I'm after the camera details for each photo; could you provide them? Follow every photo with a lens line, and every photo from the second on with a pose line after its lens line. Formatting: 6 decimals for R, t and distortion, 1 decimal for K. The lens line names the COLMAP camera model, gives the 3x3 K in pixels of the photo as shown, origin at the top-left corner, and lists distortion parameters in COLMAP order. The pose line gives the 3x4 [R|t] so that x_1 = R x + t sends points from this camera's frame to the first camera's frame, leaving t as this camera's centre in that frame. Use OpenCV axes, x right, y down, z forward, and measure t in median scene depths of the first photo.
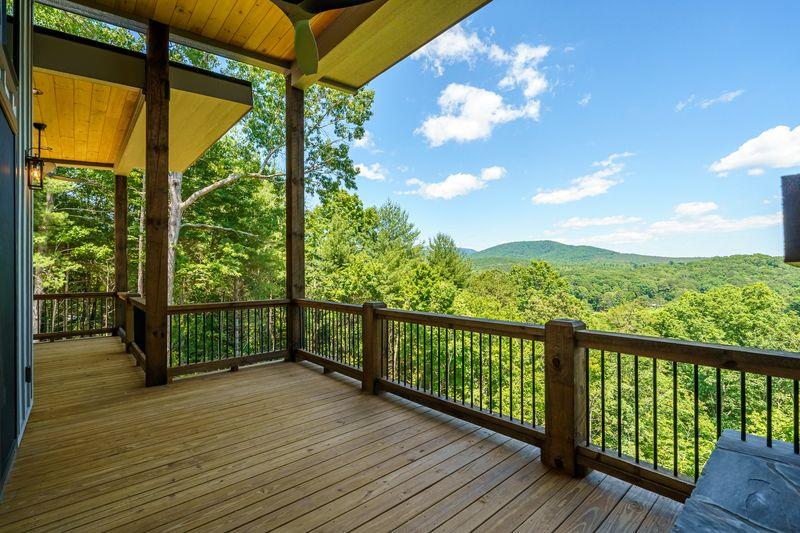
lens RADIAL K [[362.5, 0, 401.3], [0, 362.5, 264.1], [0, 0, 1]] dist [0.001511, 0.001479]
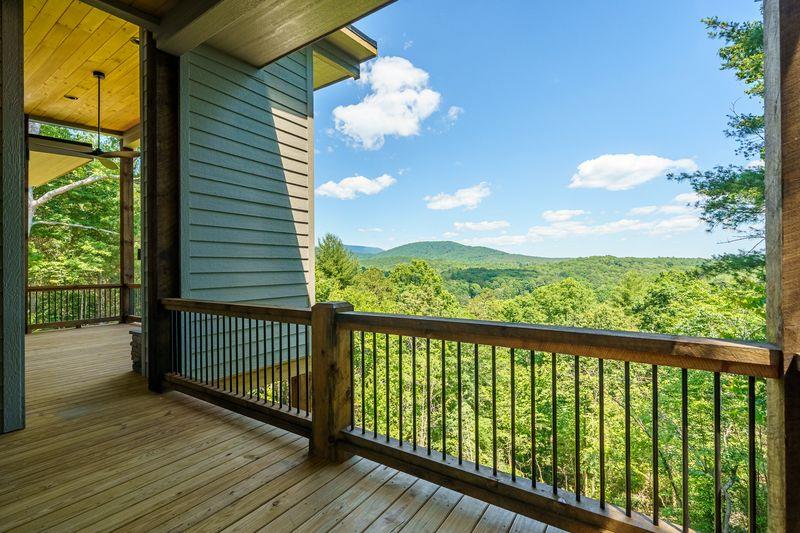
lens RADIAL K [[362.5, 0, 403.8], [0, 362.5, 266.7], [0, 0, 1]] dist [0.001511, 0.001479]
pose [[0.967757, 0.001609, 0.251879, 0.102064], [-0.004361, 0.999937, 0.010367, 0.000757], [-0.251846, -0.011131, 0.967703, -0.177404]]
